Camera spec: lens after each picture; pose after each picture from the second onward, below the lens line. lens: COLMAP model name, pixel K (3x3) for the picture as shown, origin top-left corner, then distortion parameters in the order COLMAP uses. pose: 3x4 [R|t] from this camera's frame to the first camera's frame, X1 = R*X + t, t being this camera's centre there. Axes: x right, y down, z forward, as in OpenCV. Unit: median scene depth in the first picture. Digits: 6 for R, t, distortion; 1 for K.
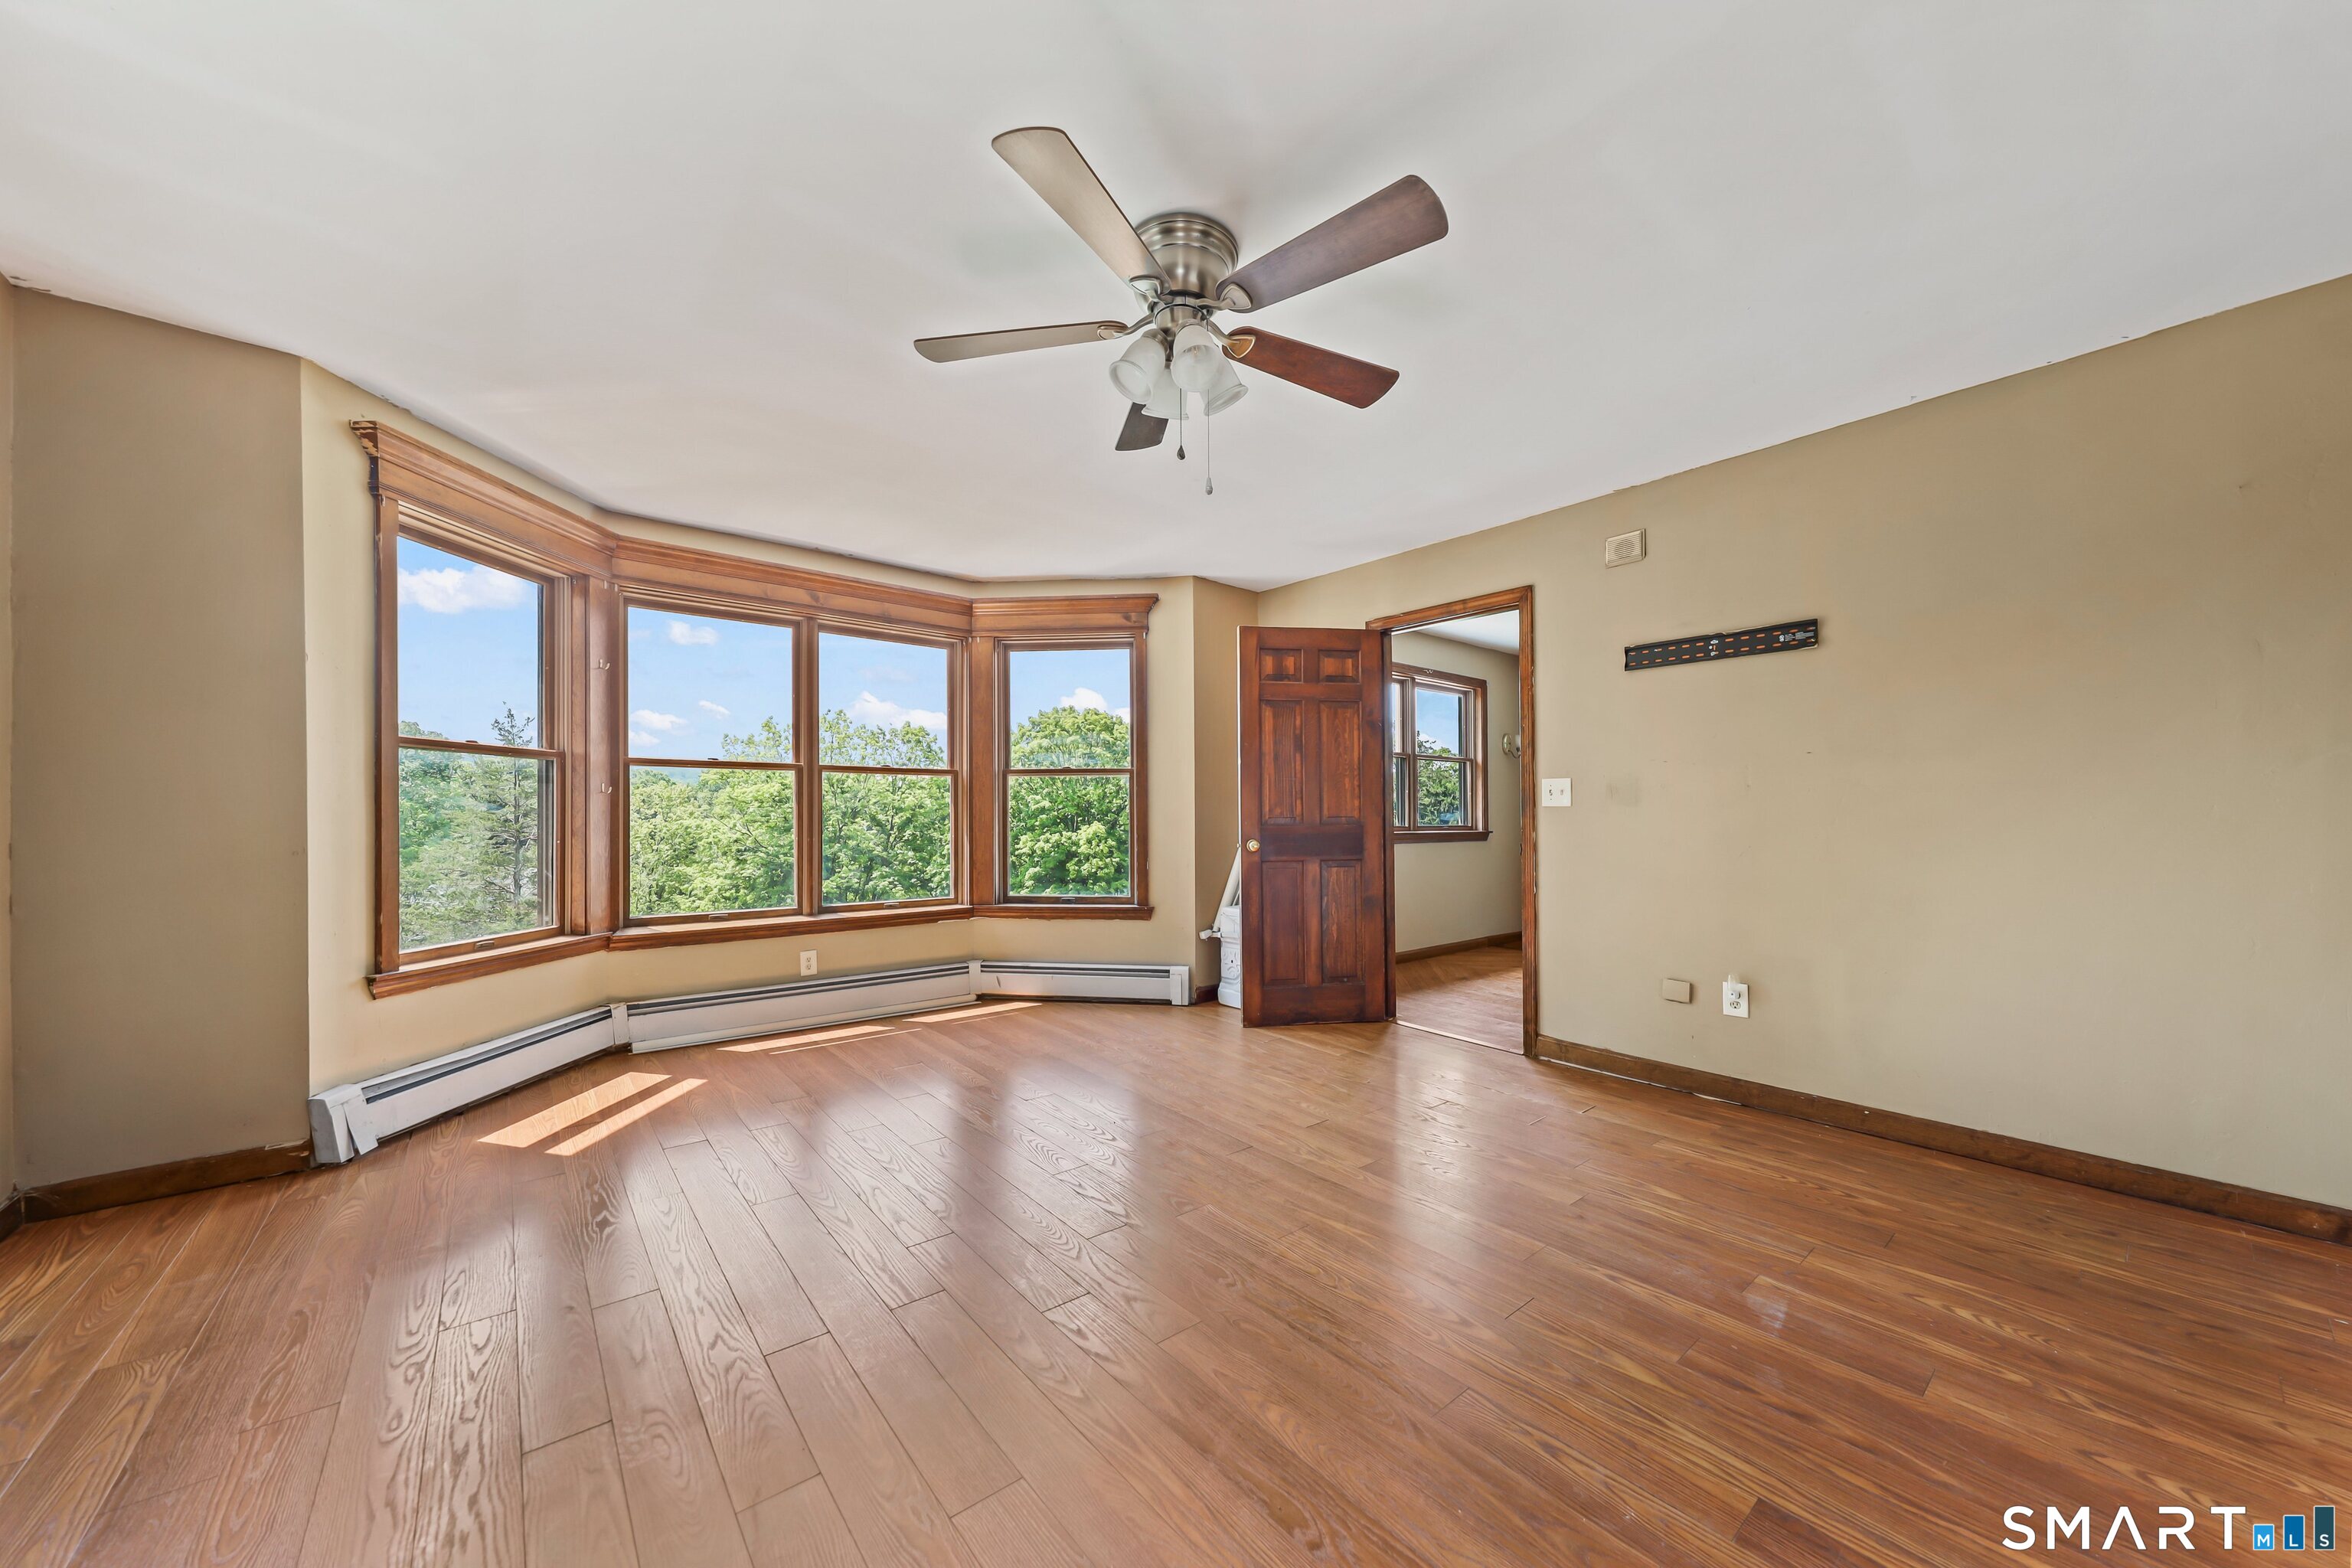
lens RADIAL K [[848.3, 0, 1172.6], [0, 848.3, 805.4], [0, 0, 1]] dist [0.002626, -0.000267]
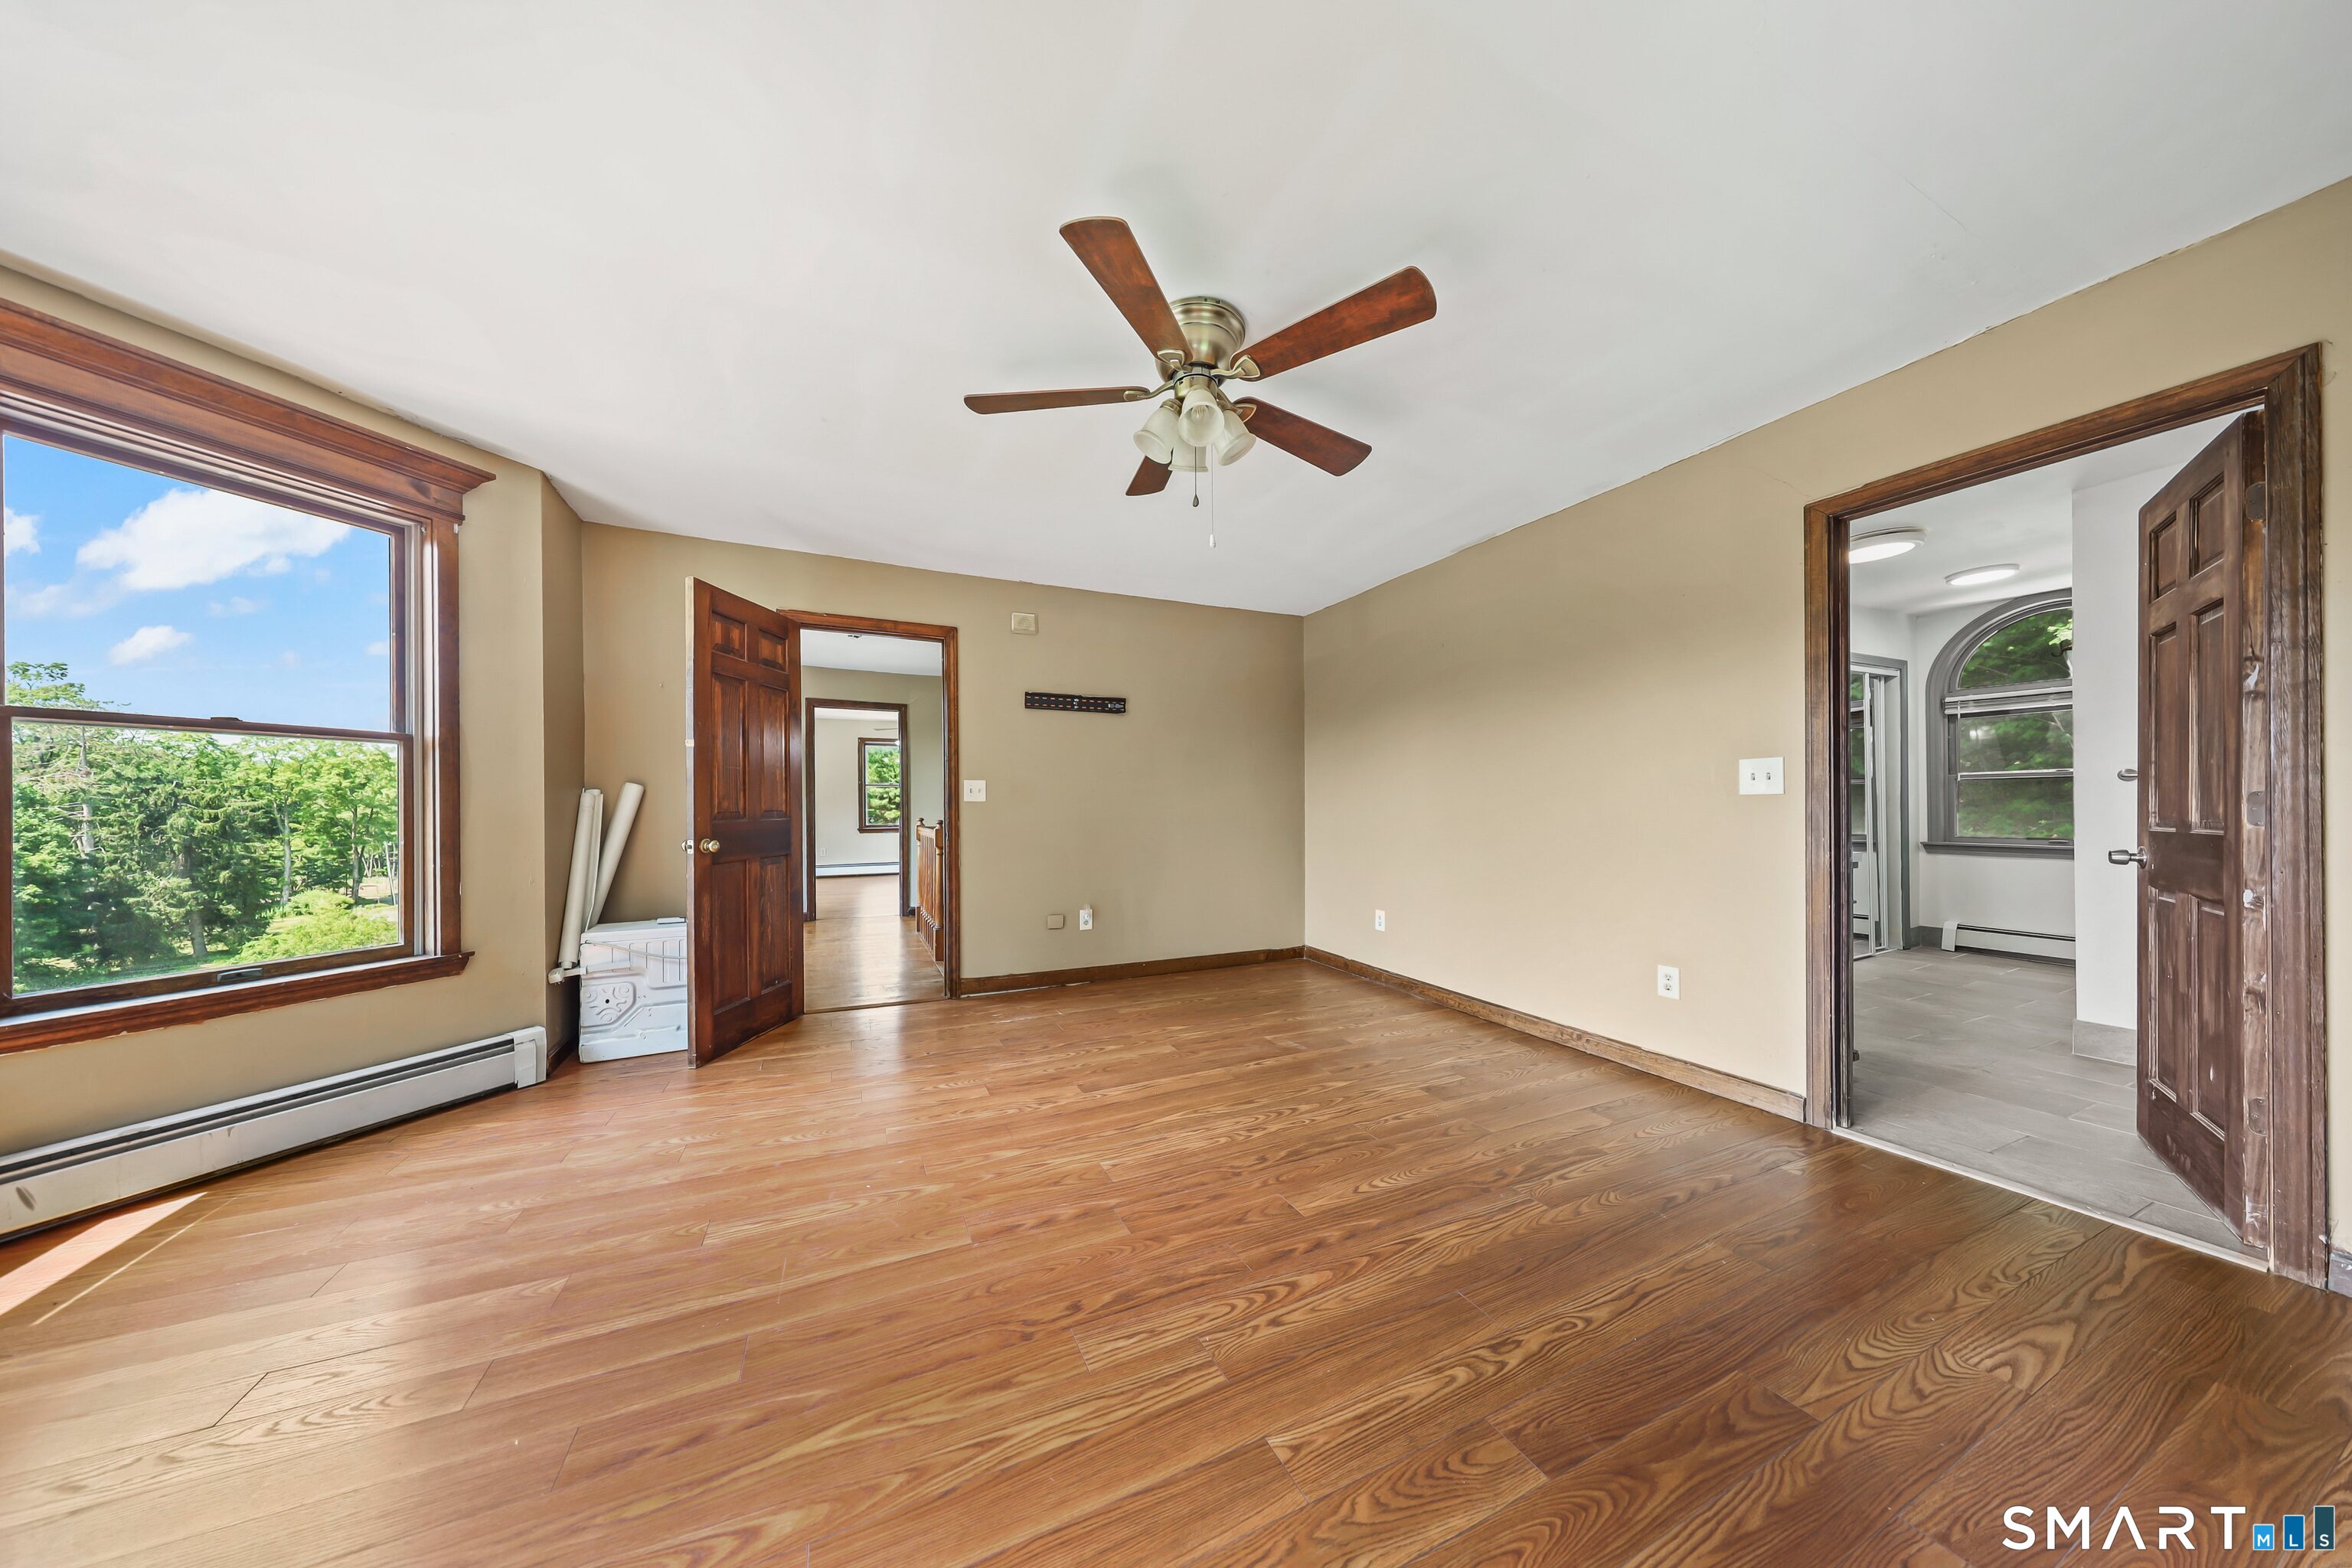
lens RADIAL K [[688.0, 0, 1174.7], [0, 688.0, 802.2], [0, 0, 1]] dist [0.000047, 0.000009]
pose [[0.240280, 0.006220, 0.970684, -0.484515], [-0.008574, 0.999954, -0.004285, 0.003960], [-0.970666, -0.007293, 0.240323, 0.422397]]
